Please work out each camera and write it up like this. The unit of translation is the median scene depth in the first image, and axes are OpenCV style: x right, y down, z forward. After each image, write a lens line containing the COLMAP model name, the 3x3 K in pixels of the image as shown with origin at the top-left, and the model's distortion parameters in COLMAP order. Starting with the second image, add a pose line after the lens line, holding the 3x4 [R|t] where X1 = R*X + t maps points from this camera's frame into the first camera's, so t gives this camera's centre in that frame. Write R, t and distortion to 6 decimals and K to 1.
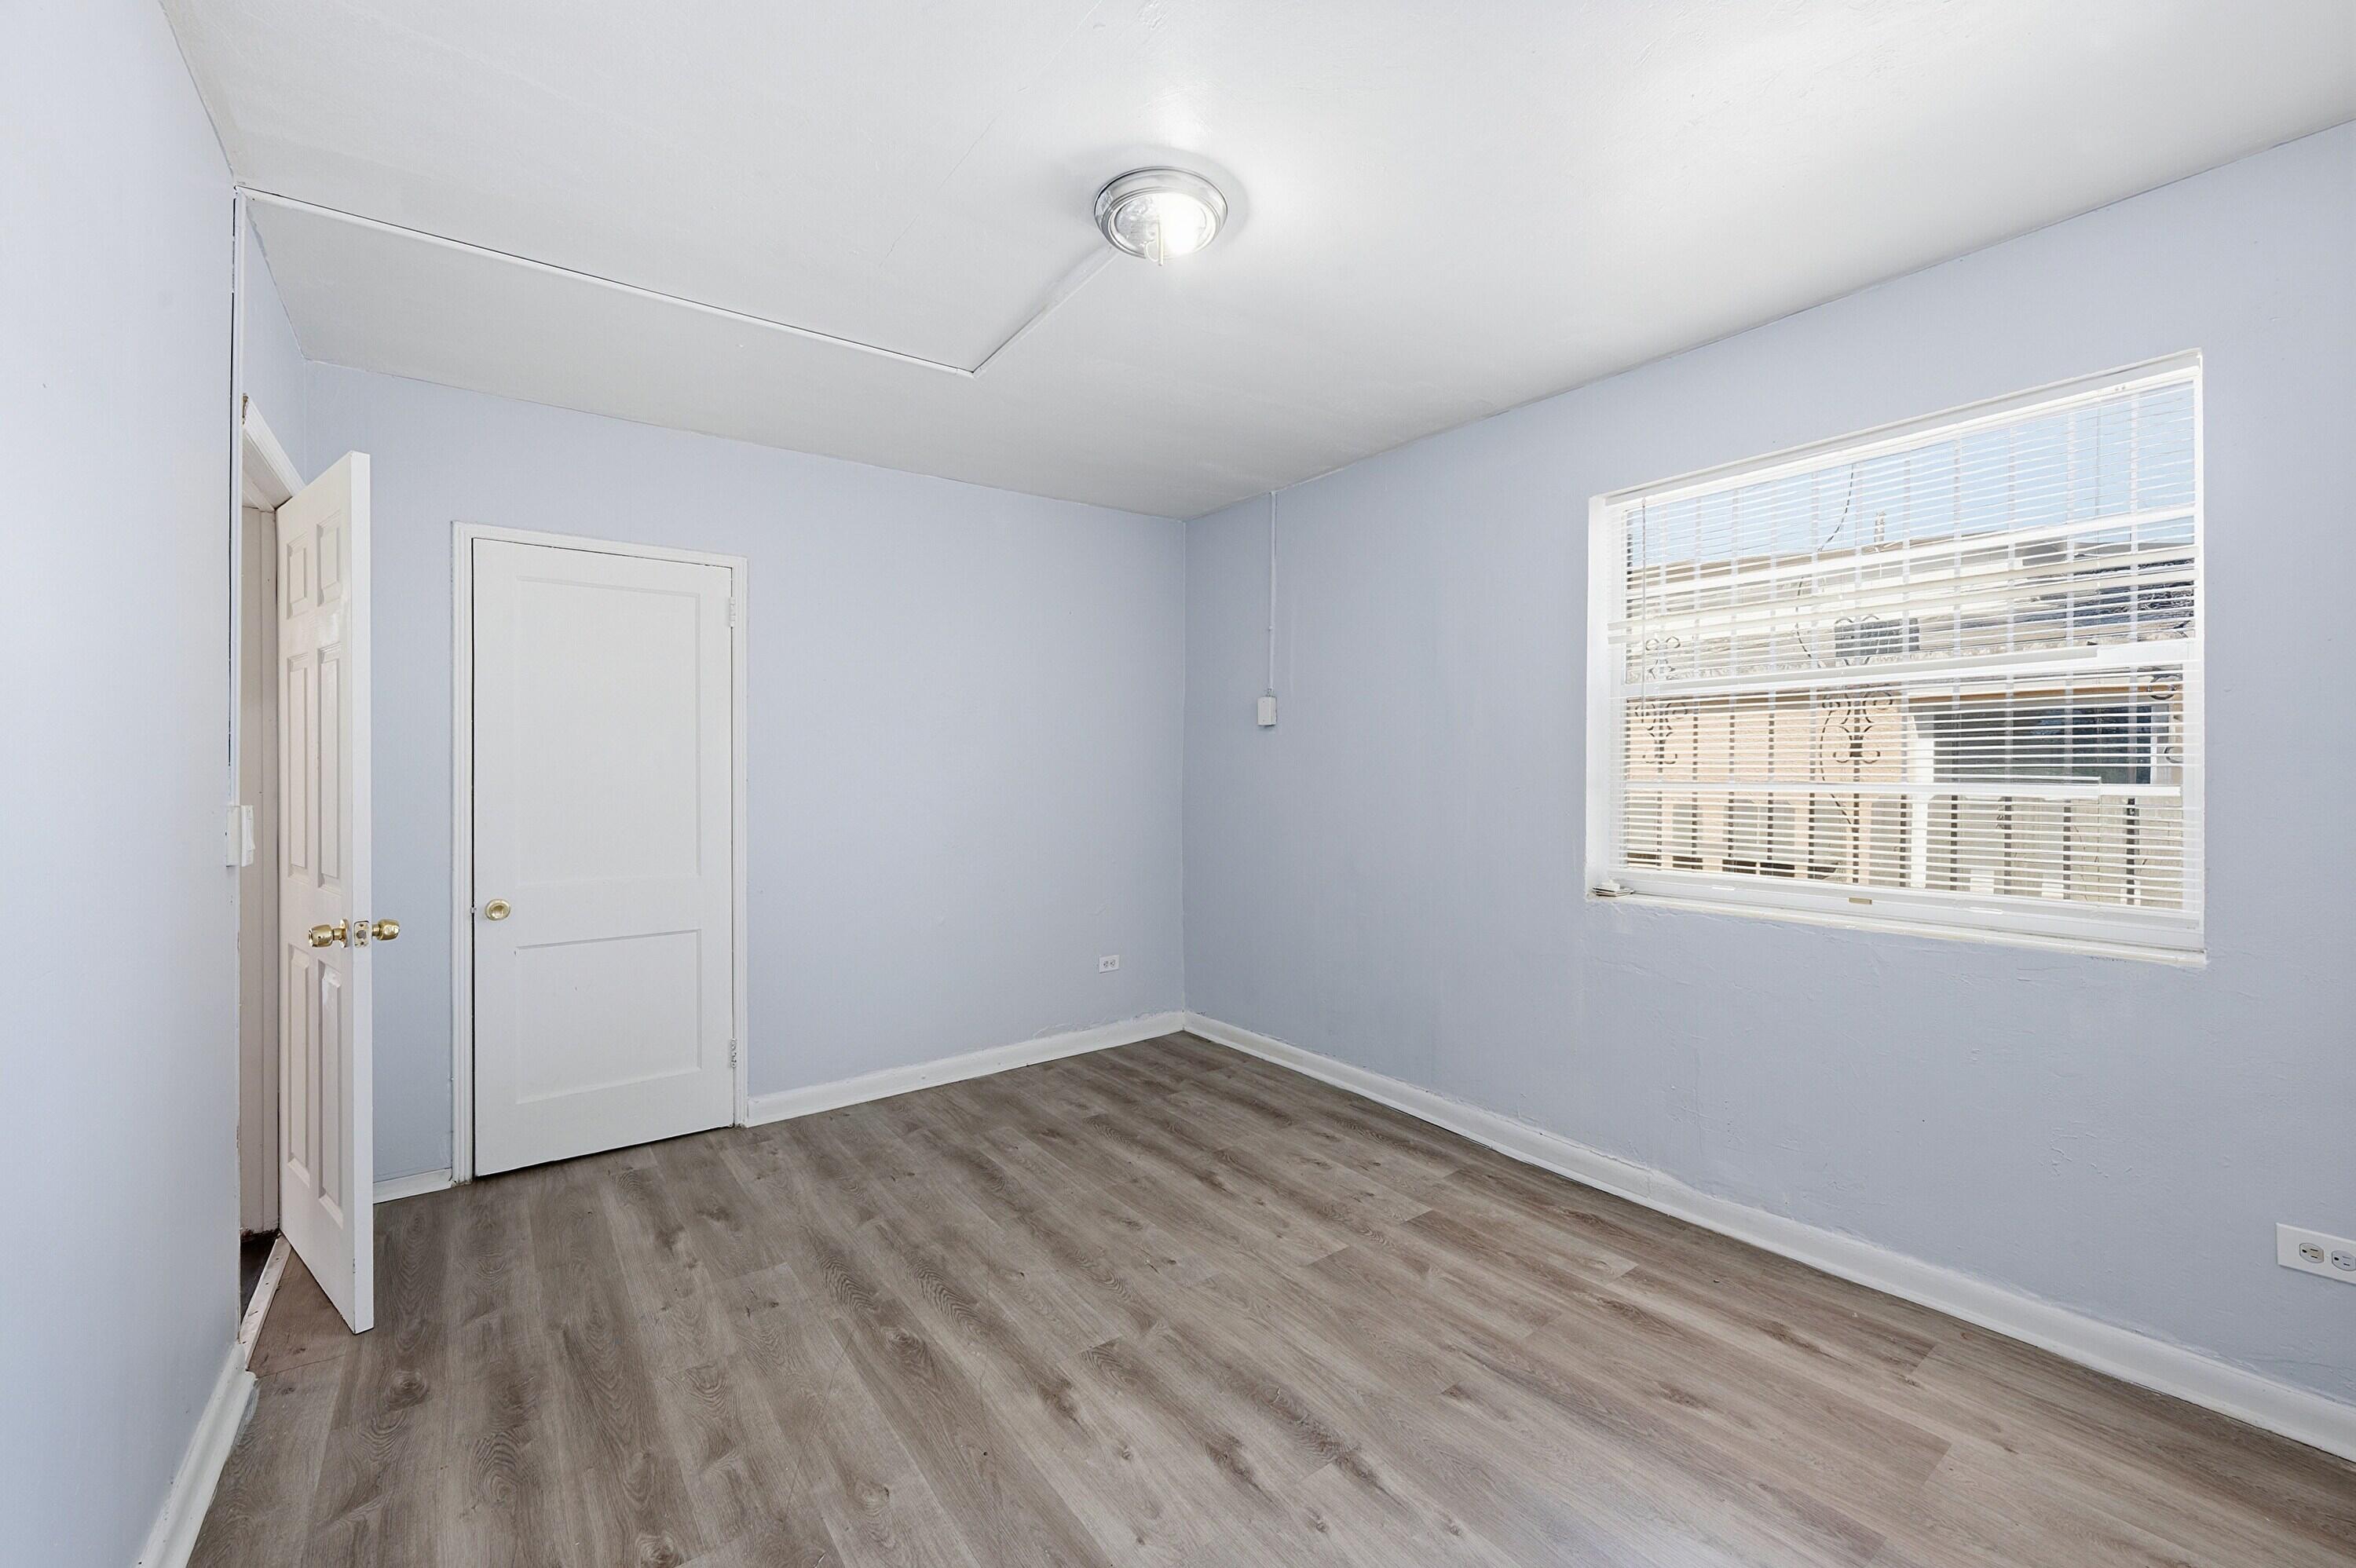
lens RADIAL K [[965.7, 0, 1172.0], [0, 965.7, 772.3], [0, 0, 1]] dist [-0.000331, -0.000375]
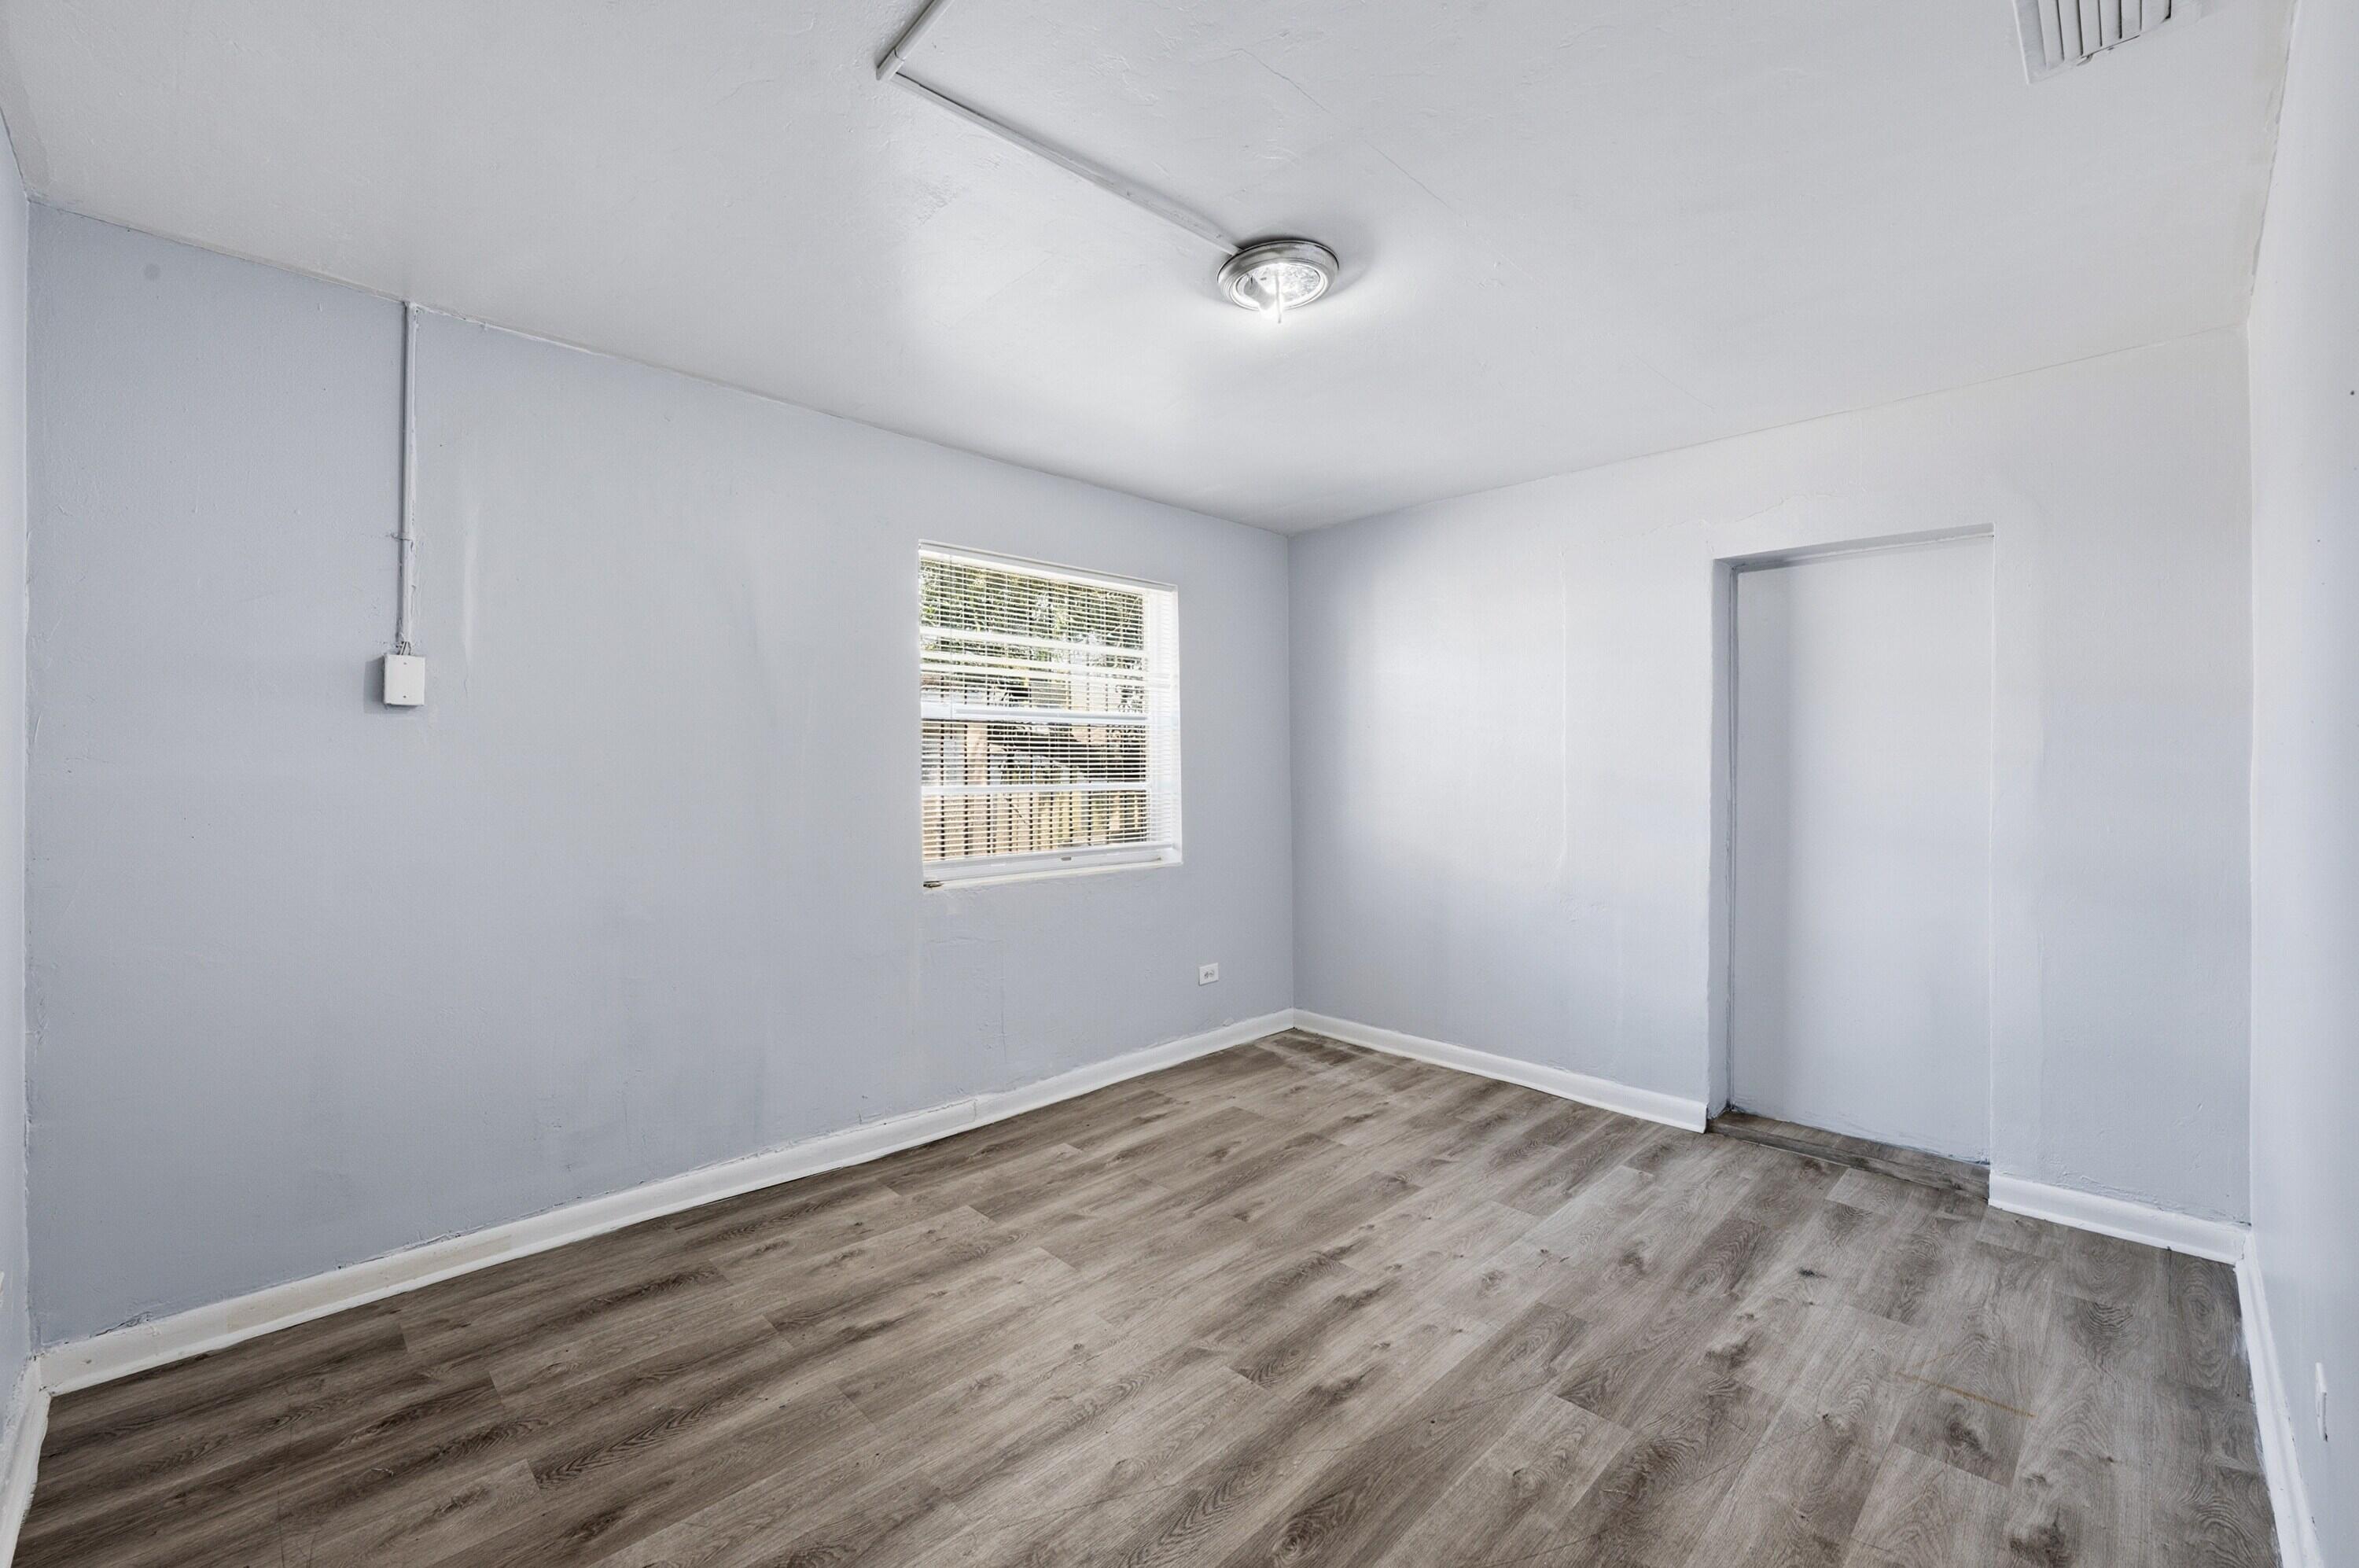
lens RADIAL K [[967.1, 0, 1172.7], [0, 967.1, 776.2], [0, 0, 1]] dist [-0.000331, -0.000375]
pose [[-0.147867, -0.005026, 0.988995, -0.871261], [0.005855, 0.999965, 0.005957, -0.011279], [-0.988990, 0.006671, -0.147832, 1.040421]]
